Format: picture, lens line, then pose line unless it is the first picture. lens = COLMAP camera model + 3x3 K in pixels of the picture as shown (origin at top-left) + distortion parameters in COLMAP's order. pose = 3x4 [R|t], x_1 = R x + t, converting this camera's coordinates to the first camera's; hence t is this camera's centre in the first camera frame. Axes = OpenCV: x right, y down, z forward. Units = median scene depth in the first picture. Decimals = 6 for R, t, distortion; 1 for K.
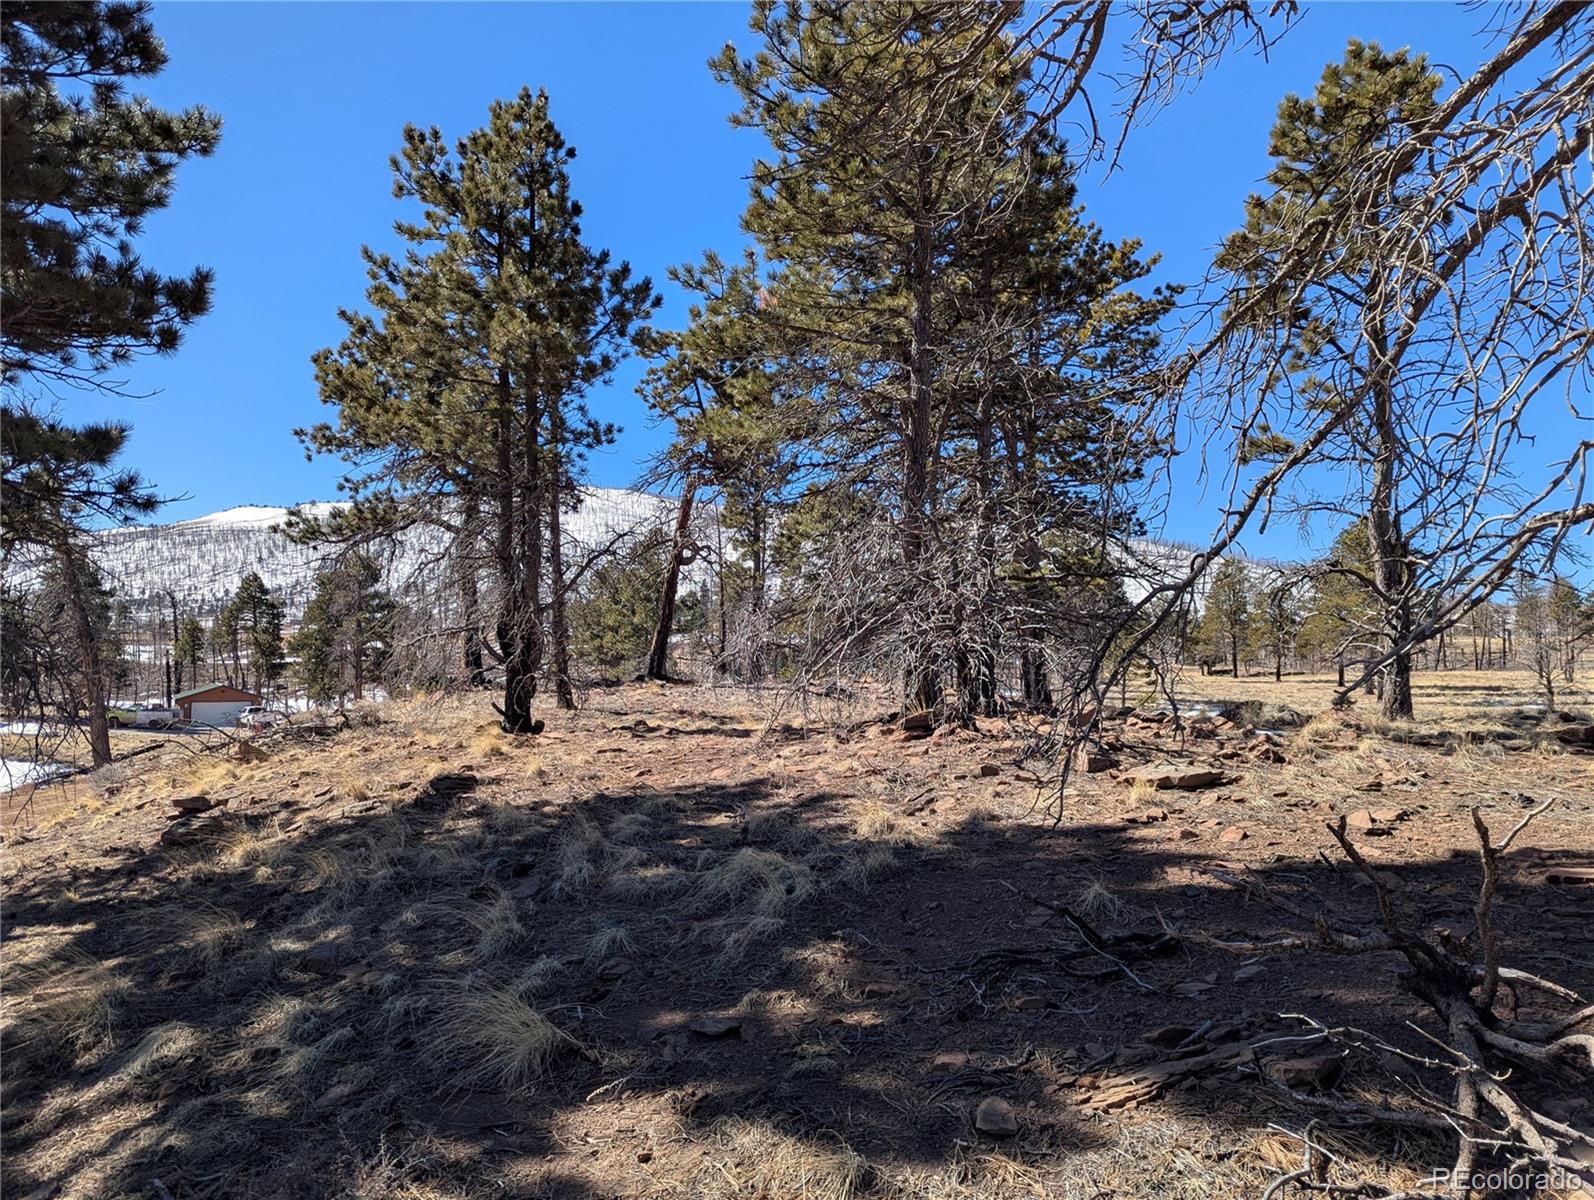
lens RADIAL K [[1091.2, 0, 768.3], [0, 1091.2, 599.3], [0, 0, 1]] dist [0.060077, -0.056898]
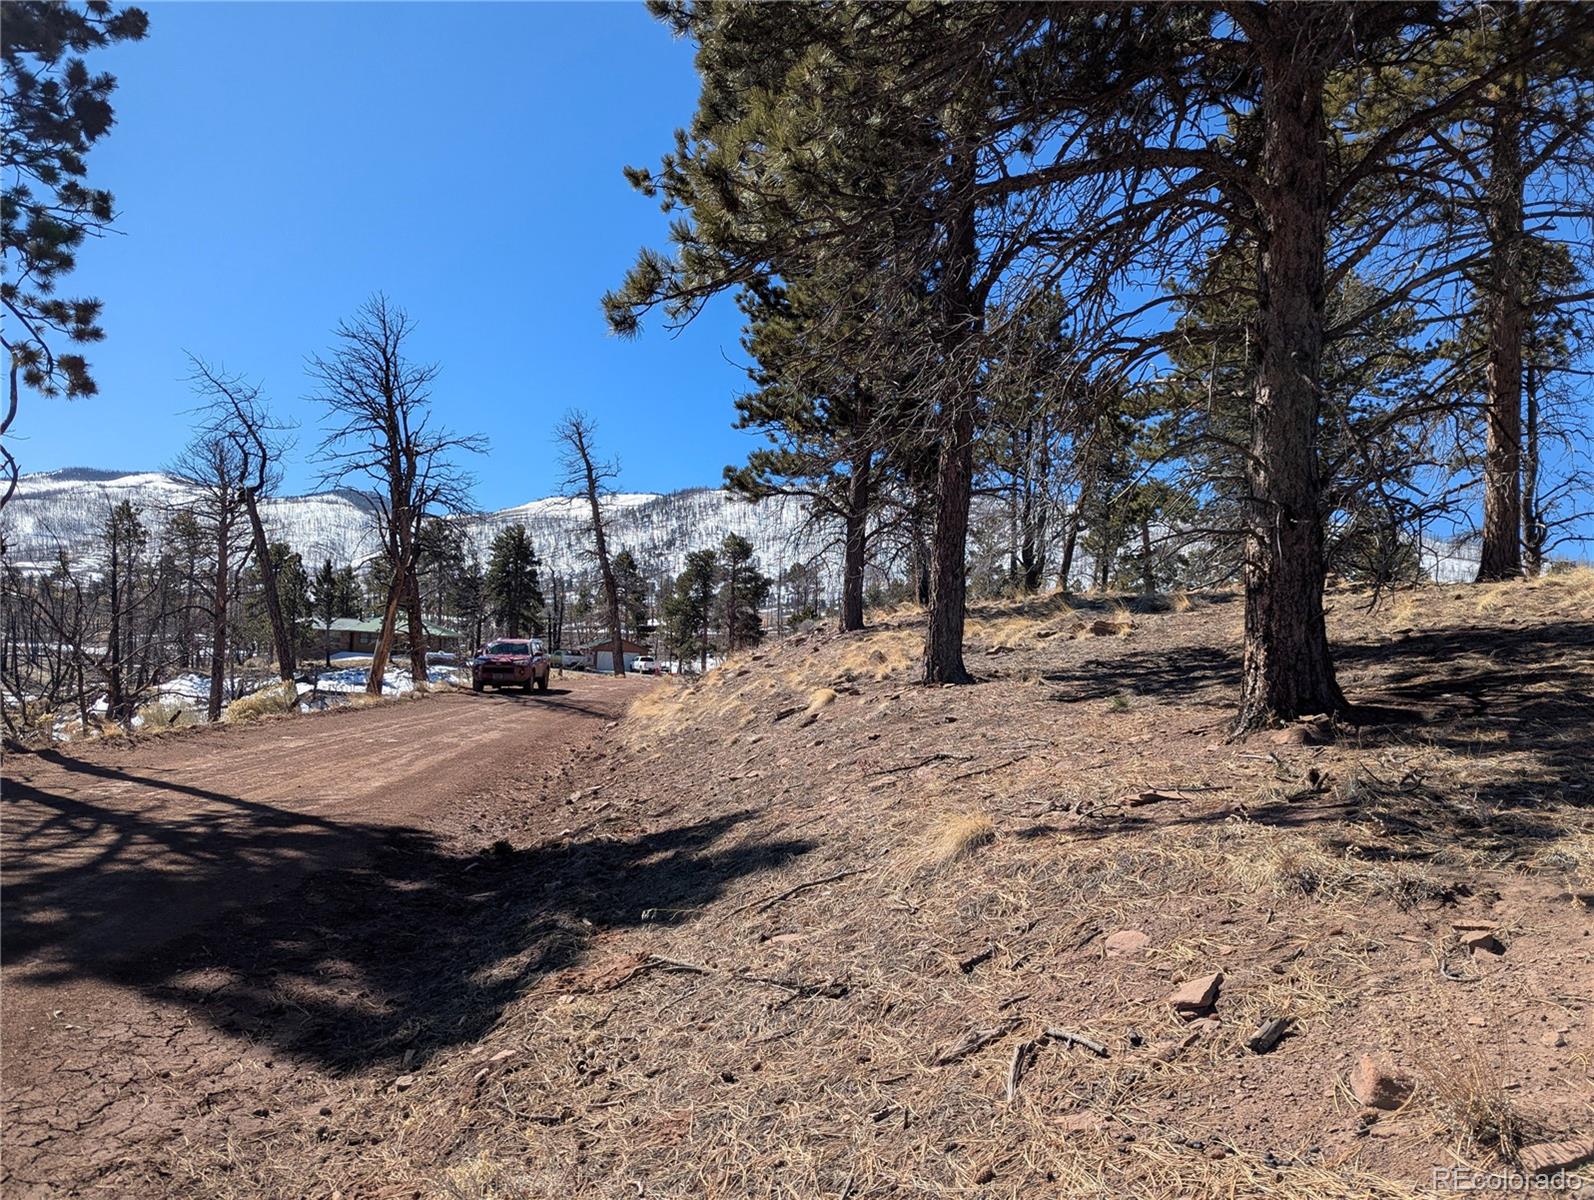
lens RADIAL K [[1091.2, 0, 768.3], [0, 1091.2, 599.3], [0, 0, 1]] dist [0.060077, -0.056898]
pose [[0.968817, 0.032880, -0.245585, -0.104116], [-0.031372, 0.999457, 0.010051, 0.057394], [0.245783, -0.002033, 0.969323, -0.574180]]
